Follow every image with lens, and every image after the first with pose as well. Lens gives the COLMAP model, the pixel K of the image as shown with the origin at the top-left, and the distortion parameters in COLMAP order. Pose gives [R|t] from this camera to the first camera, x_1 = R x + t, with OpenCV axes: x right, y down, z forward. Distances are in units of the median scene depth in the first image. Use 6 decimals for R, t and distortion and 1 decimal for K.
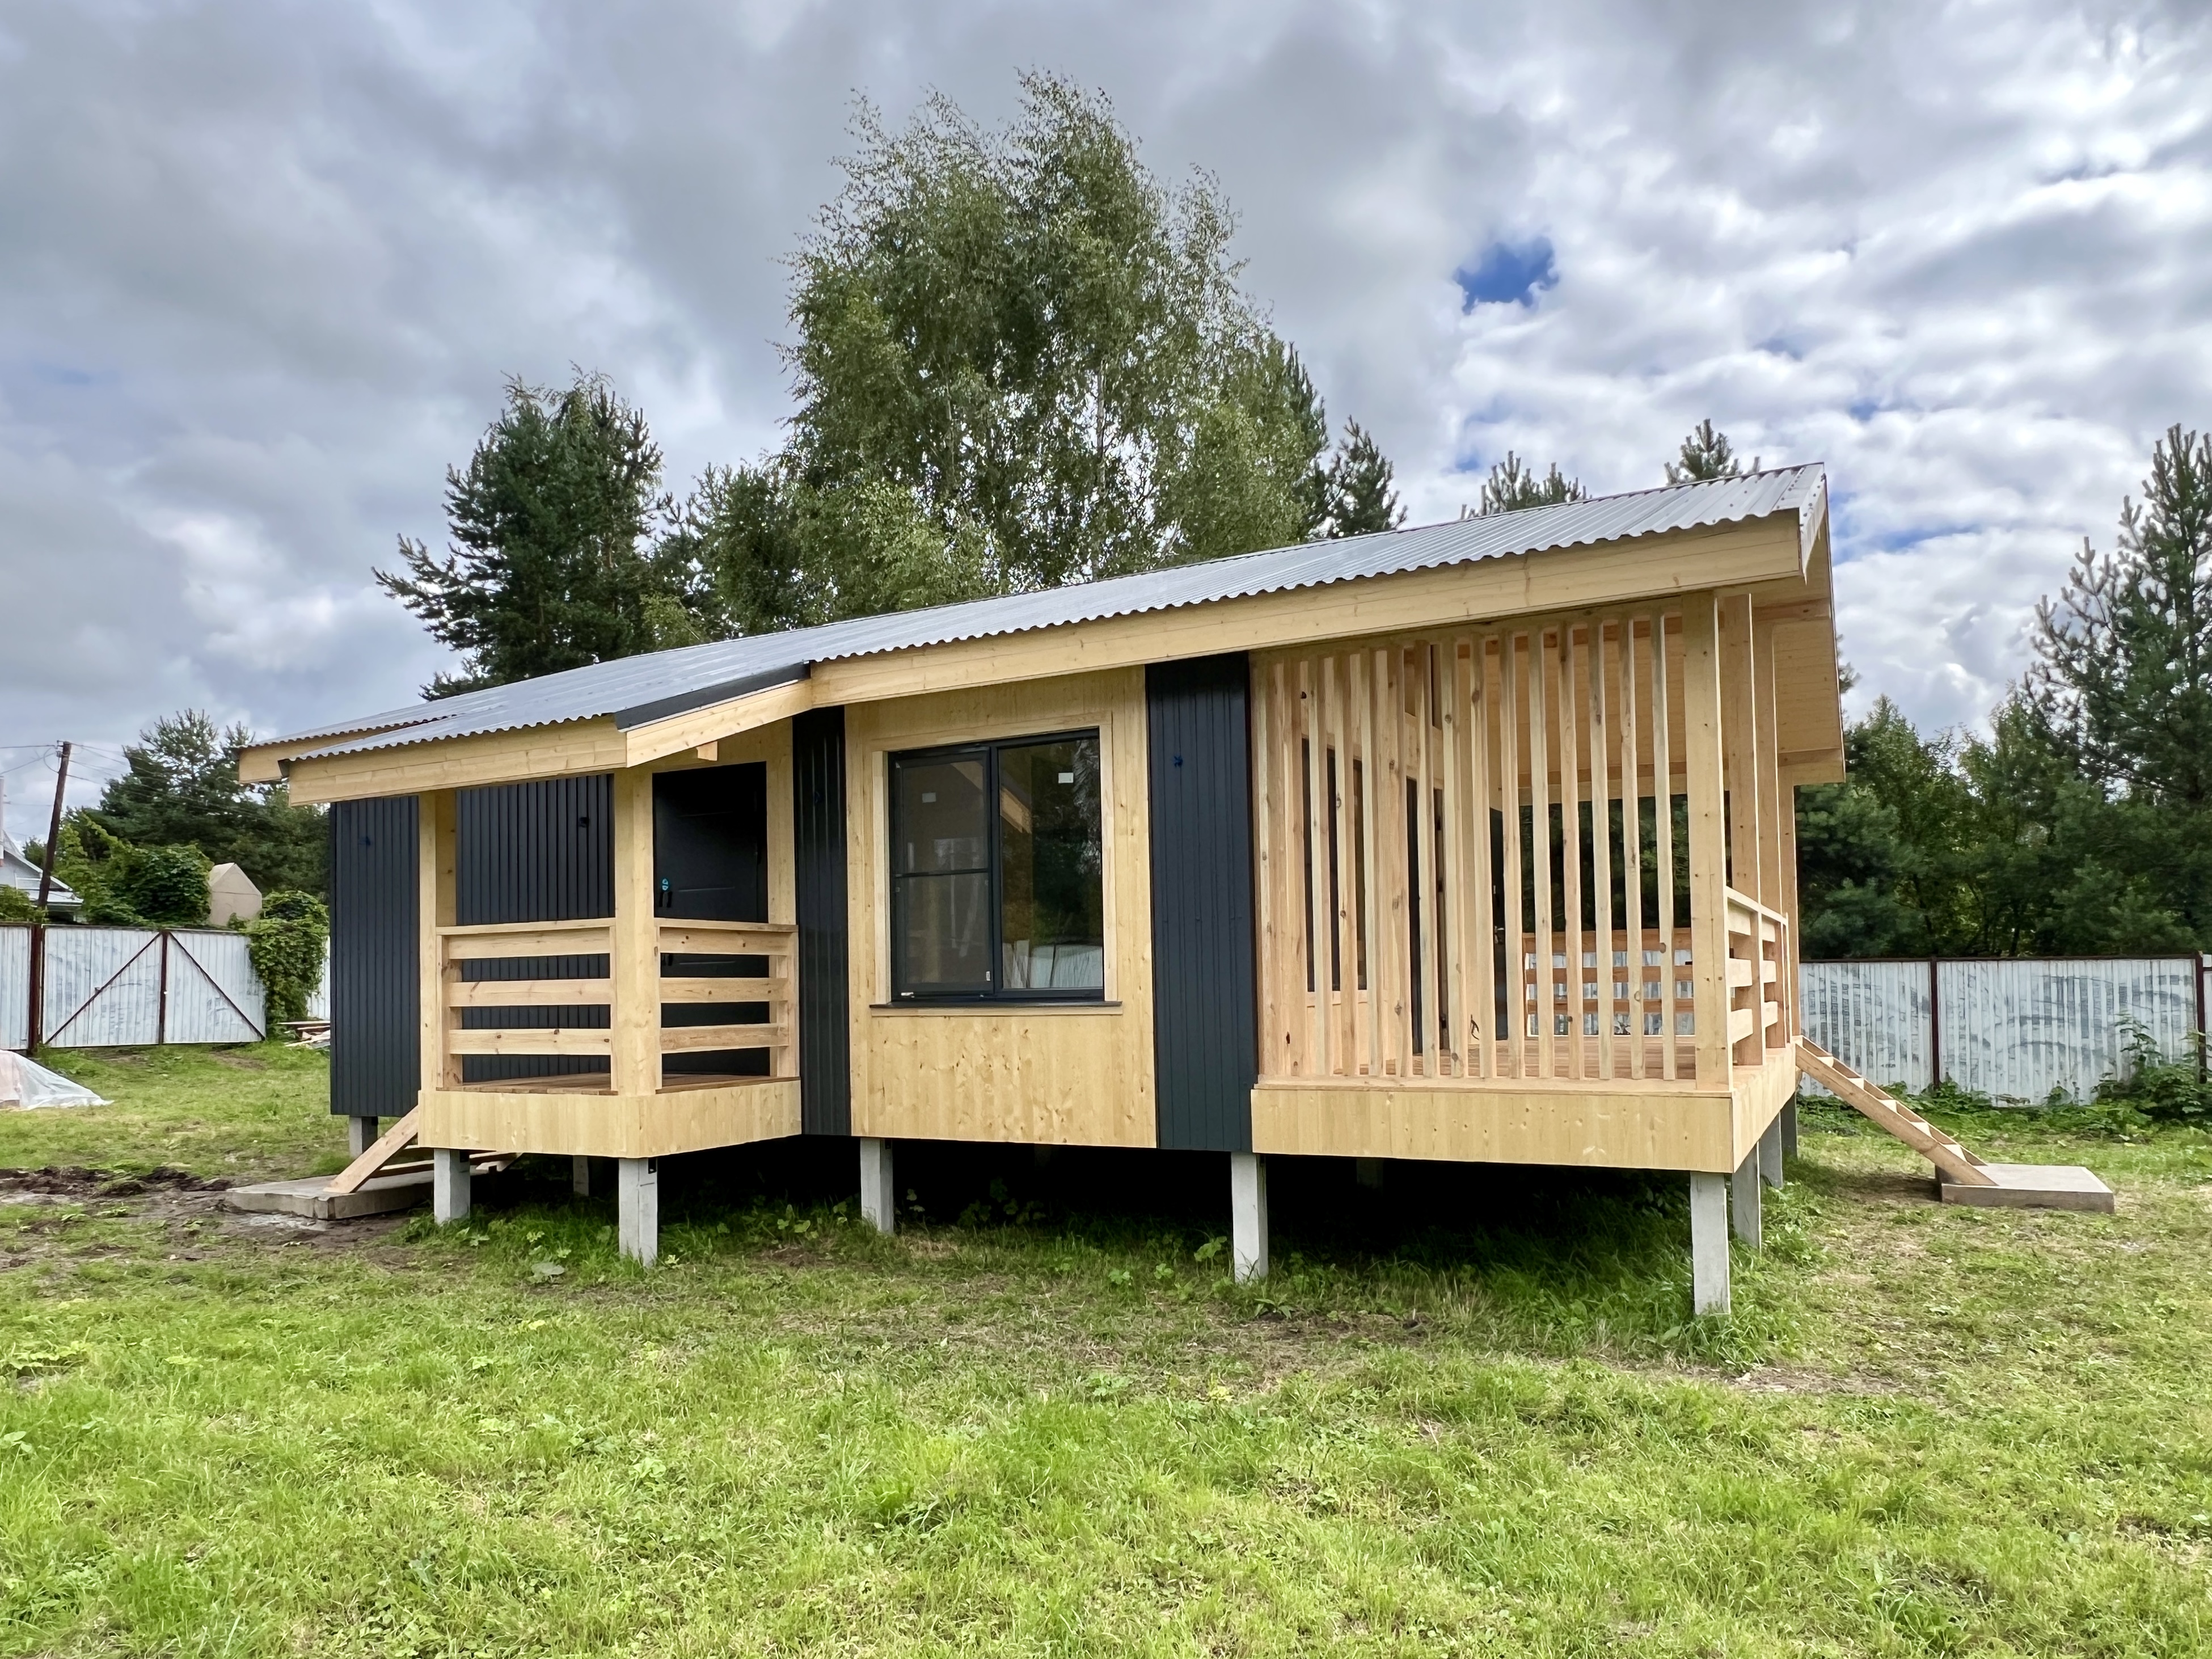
lens RADIAL K [[1485.9, 0, 1103.5], [0, 1485.9, 957.1], [0, 0, 1]] dist [0.003967, -0.004966]
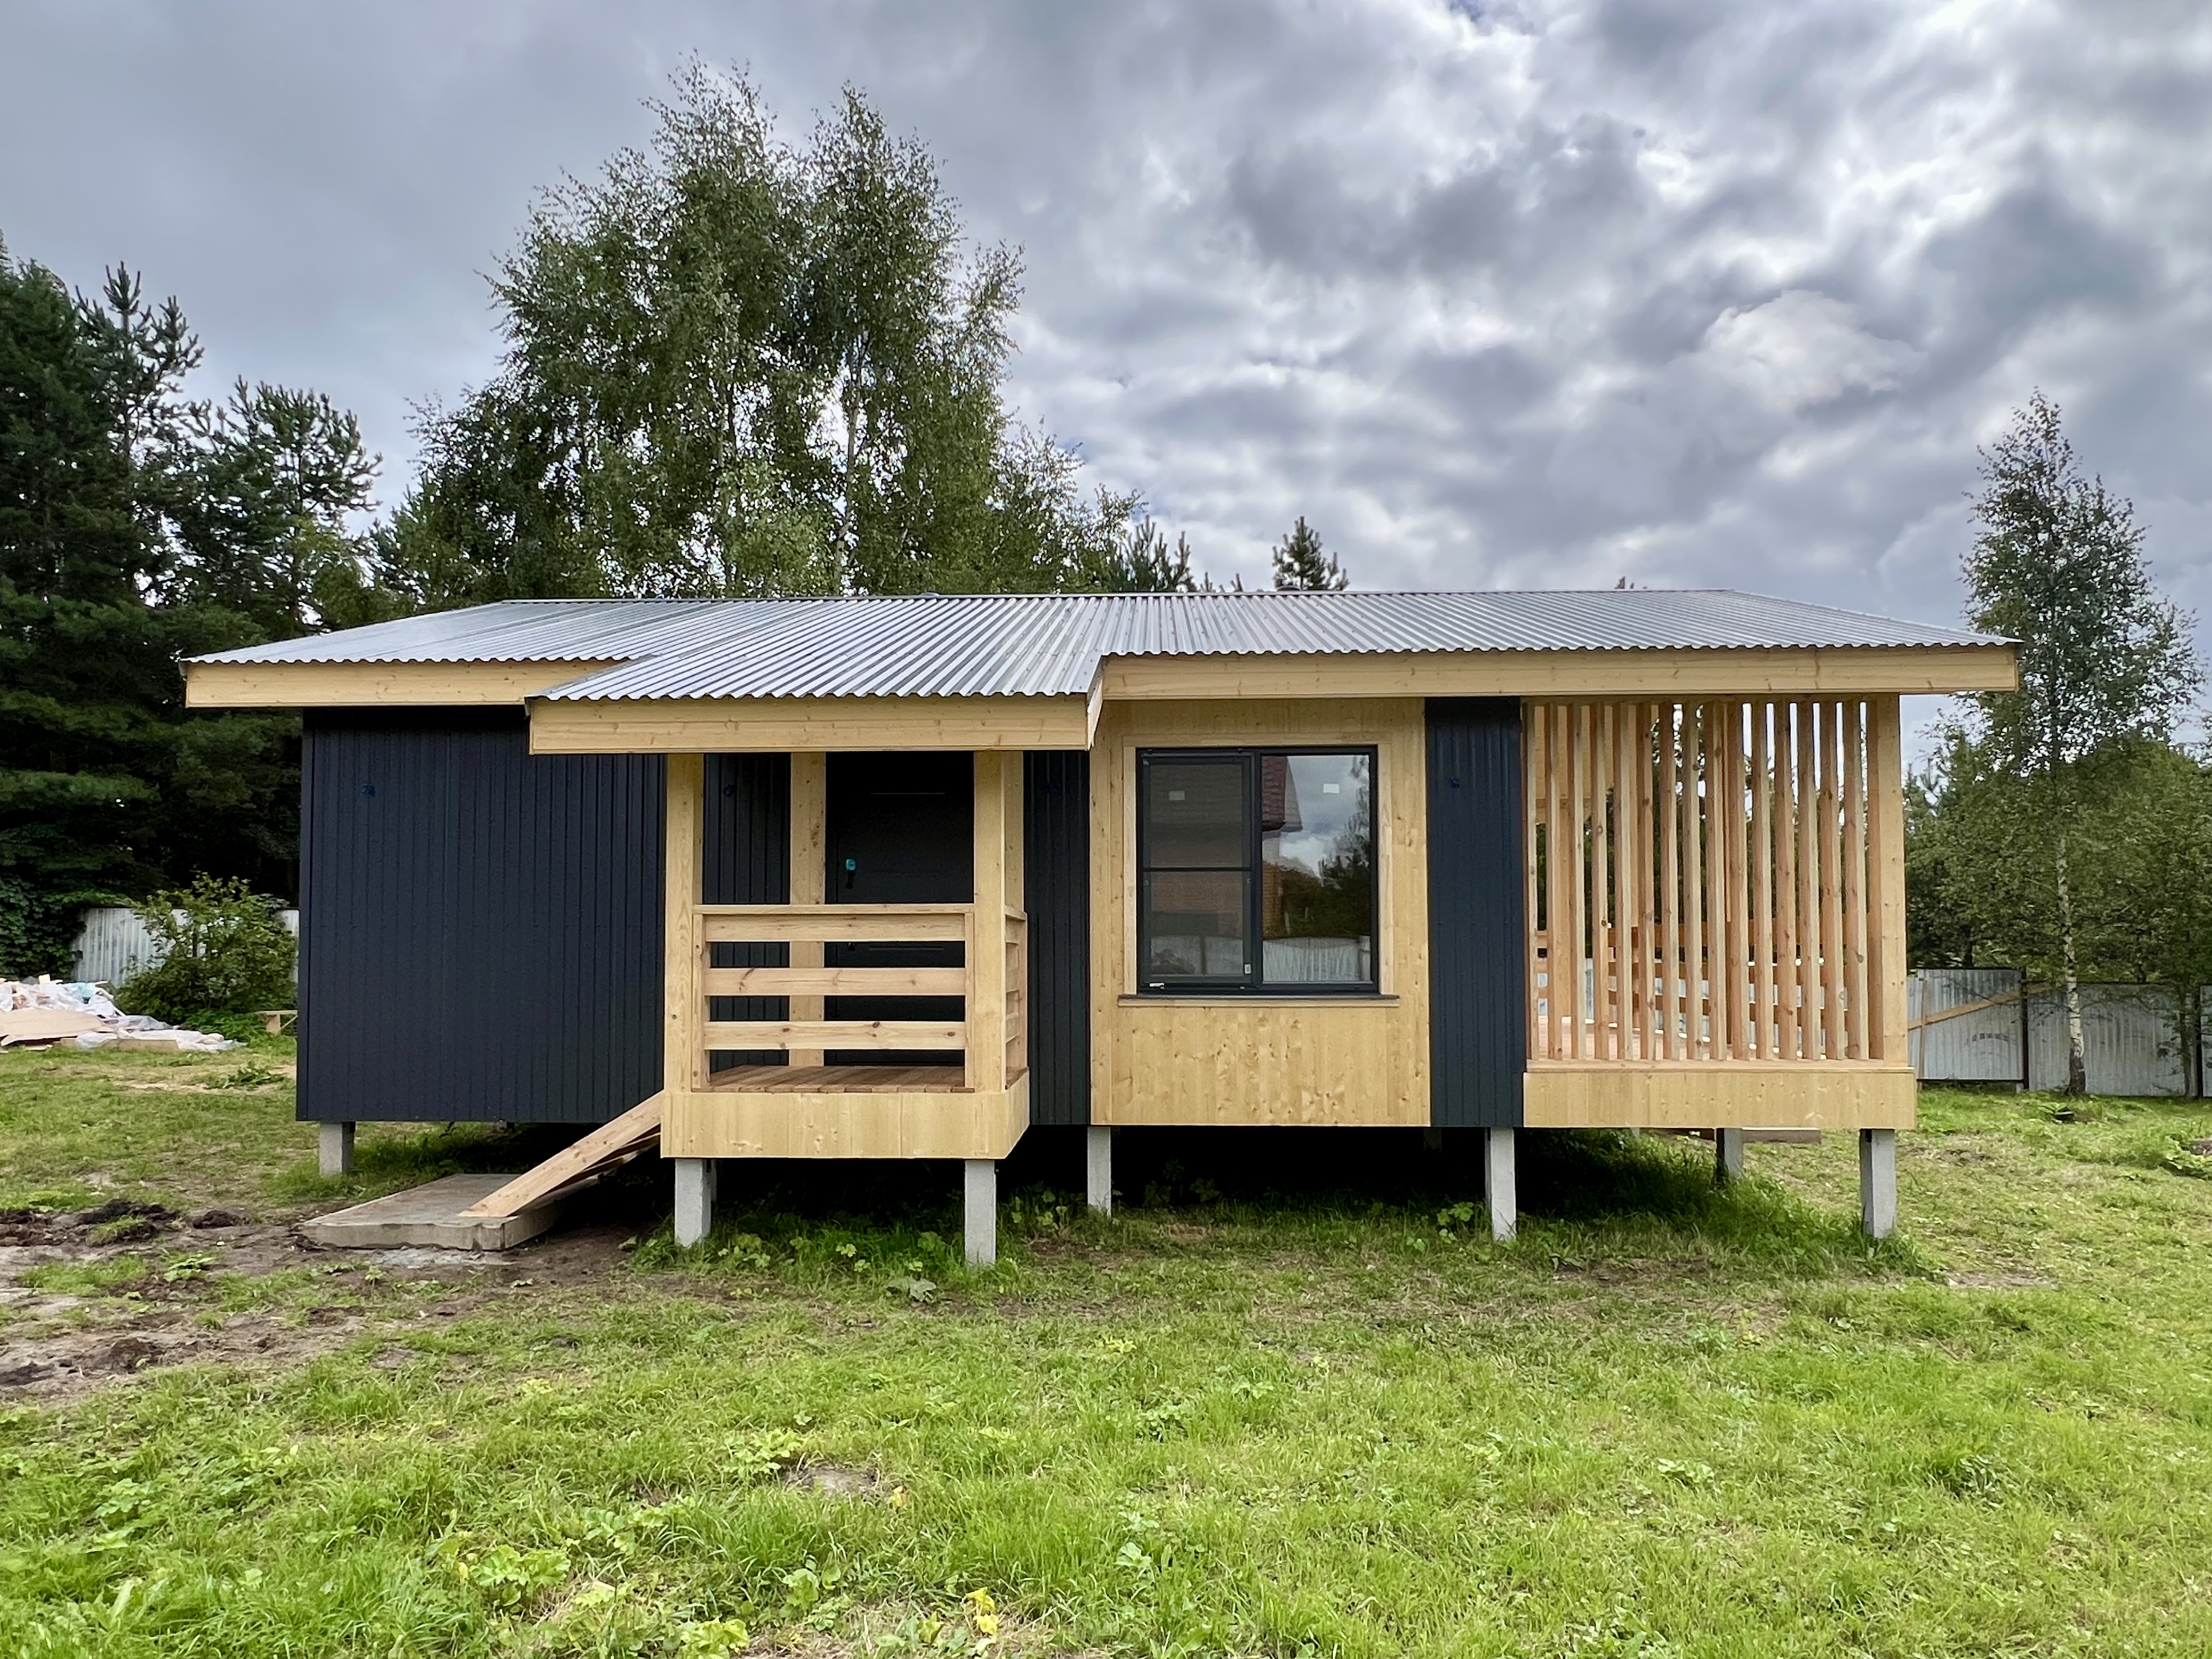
lens RADIAL K [[1331.5, 0, 1101.3], [0, 1331.5, 906.7], [0, 0, 1]] dist [0.003161, -0.000643]
pose [[0.893736, 0.034267, 0.447282, -0.604198], [-0.025118, 0.999337, -0.026371, -0.004133], [-0.447889, 0.012334, 0.894004, 0.197125]]
